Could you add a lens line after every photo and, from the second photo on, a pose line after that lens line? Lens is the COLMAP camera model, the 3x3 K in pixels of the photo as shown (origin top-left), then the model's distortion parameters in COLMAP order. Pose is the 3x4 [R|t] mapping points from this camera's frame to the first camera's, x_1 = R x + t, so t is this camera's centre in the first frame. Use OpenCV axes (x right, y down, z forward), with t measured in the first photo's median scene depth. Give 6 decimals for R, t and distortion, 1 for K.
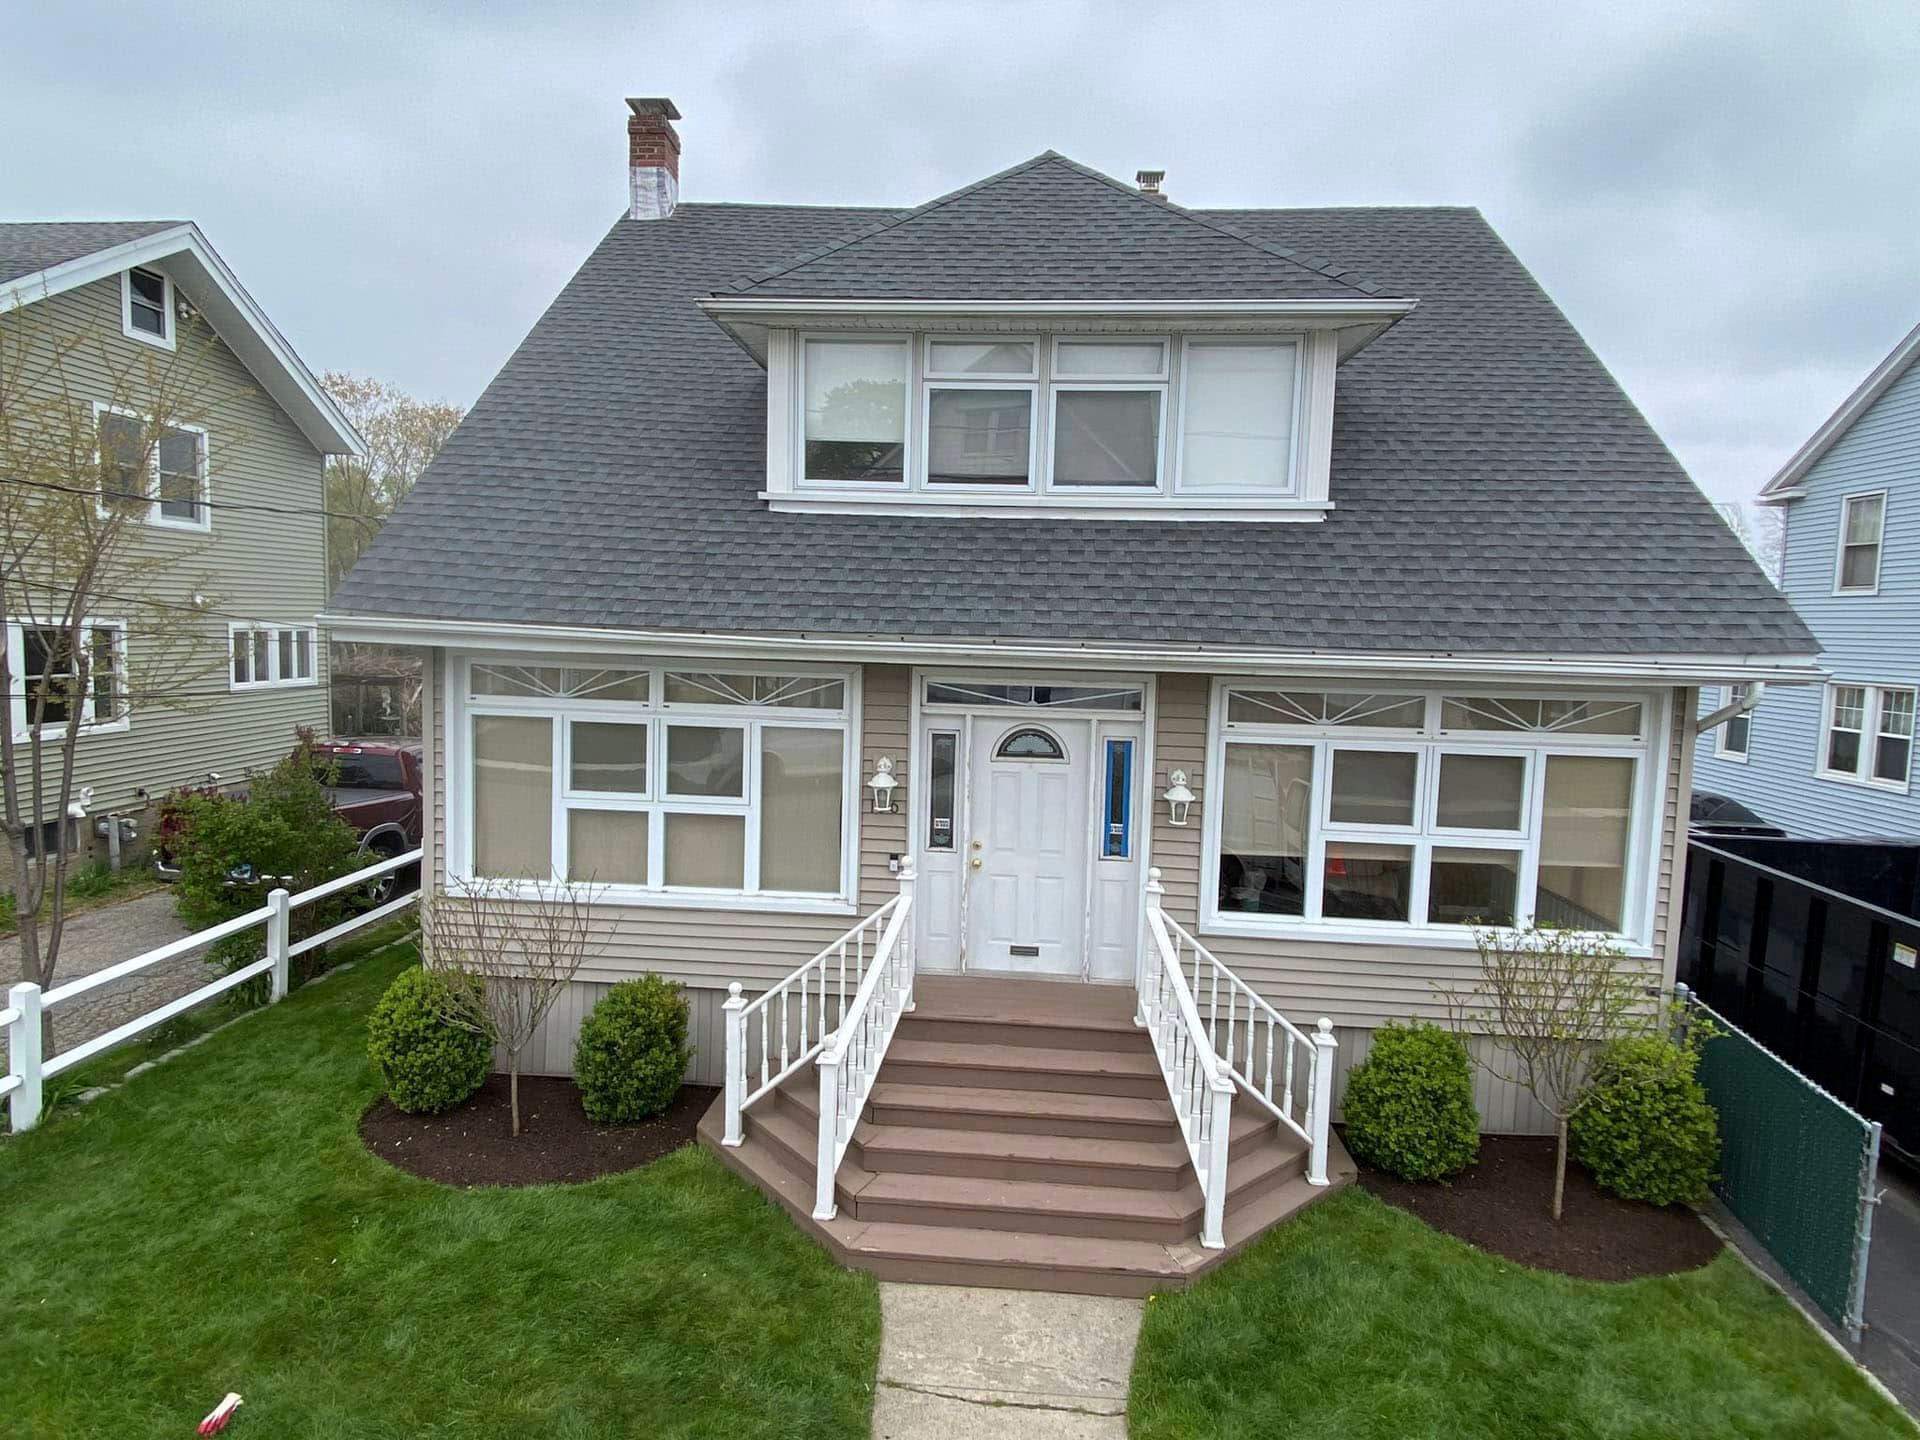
lens RADIAL K [[992.8, 0, 956.5], [0, 992.8, 668.8], [0, 0, 1]] dist [0.035006, -0.033121]
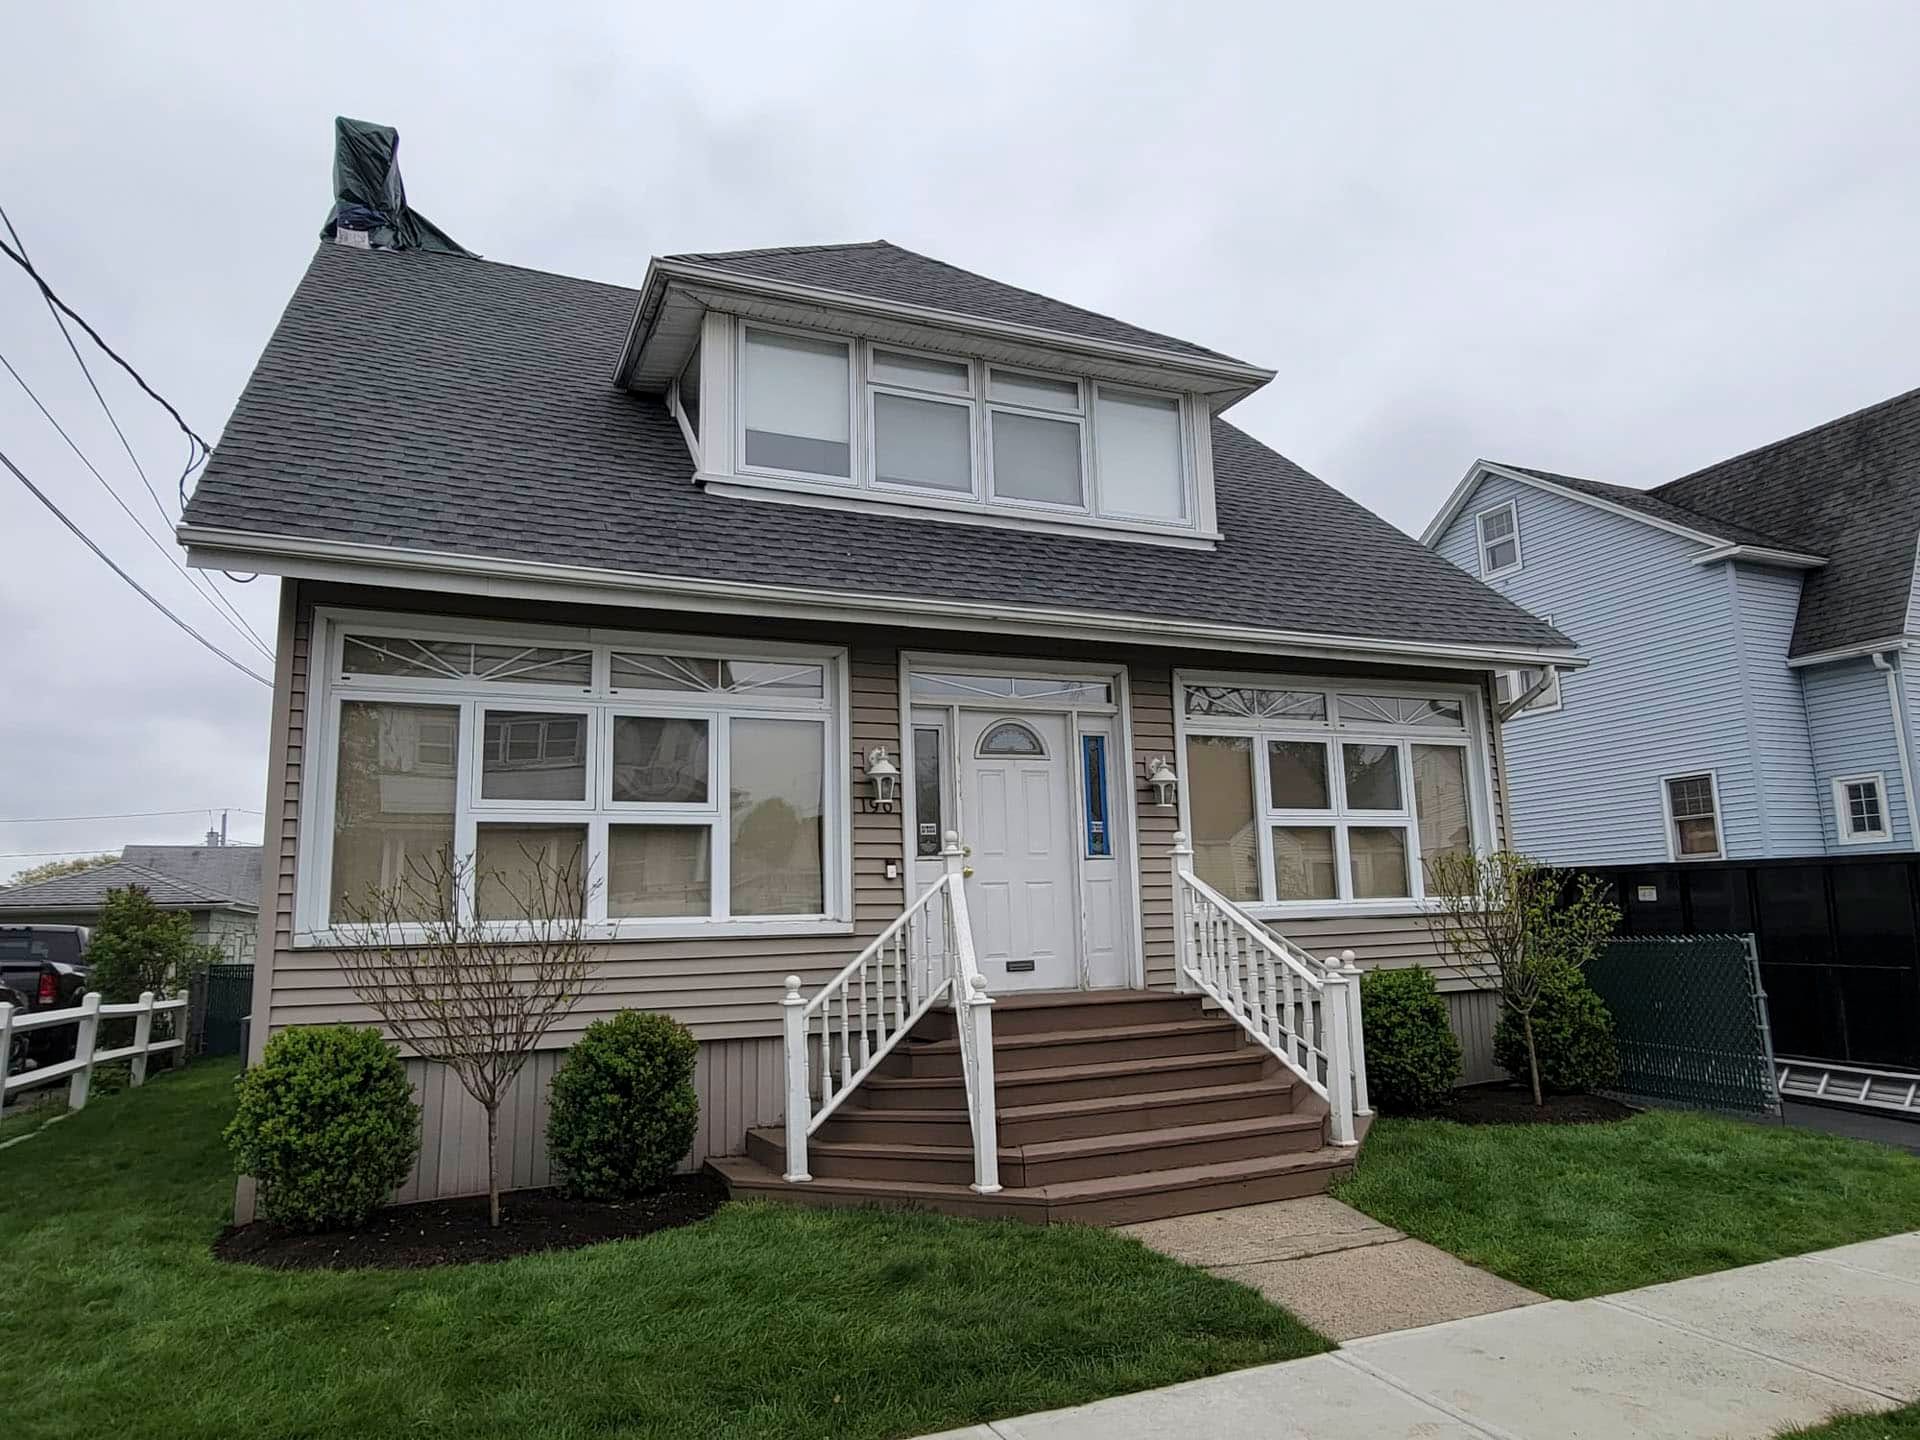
lens RADIAL K [[1131.3, 0, 960.0], [0, 1131.3, 720.0], [0, 0, 1]] dist [-0.020695, -0.000088]
pose [[0.895877, 0.015772, 0.444023, -0.449865], [0.080455, 0.977089, -0.197036, 0.266125], [-0.436958, 0.212244, 0.874083, 0.075216]]
